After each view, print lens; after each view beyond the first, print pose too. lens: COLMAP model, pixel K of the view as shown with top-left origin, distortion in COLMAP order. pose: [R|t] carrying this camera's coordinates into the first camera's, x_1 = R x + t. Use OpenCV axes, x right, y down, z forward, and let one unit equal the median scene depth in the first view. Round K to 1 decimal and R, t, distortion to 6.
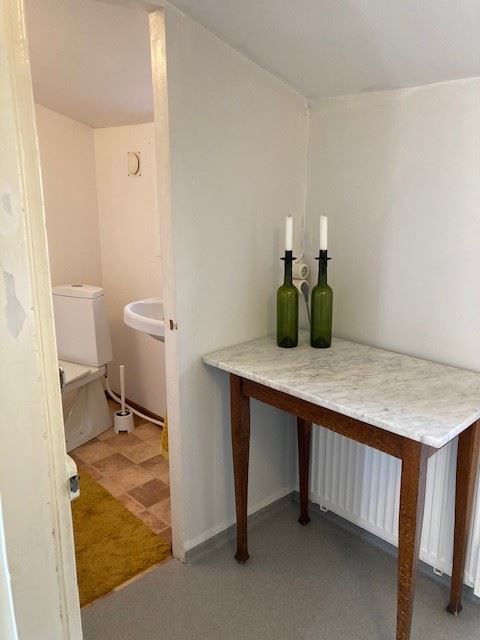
lens RADIAL K [[519.7, 0, 252.8], [0, 519.7, 320.0], [0, 0, 1]] dist [0.056890, -0.111019]
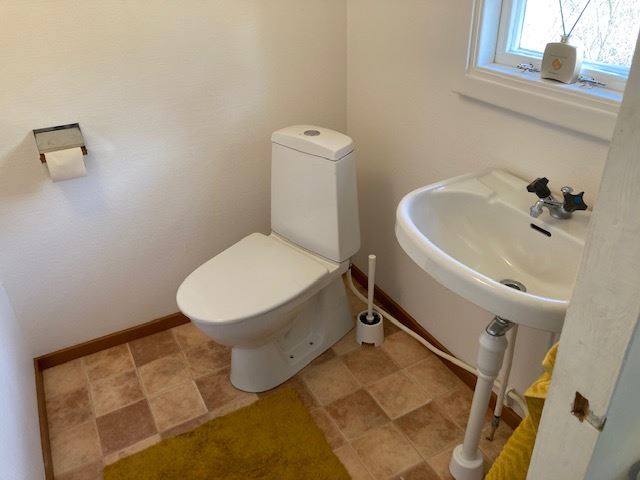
lens RADIAL K [[519.7, 0, 321.0], [0, 519.7, 234.9], [0, 0, 1]] dist [0.056890, -0.111019]
pose [[0.959215, 0.105309, -0.262329, -0.156103], [-0.030525, 0.961177, 0.274238, -0.121226], [0.281024, -0.255046, 0.925190, 0.416605]]
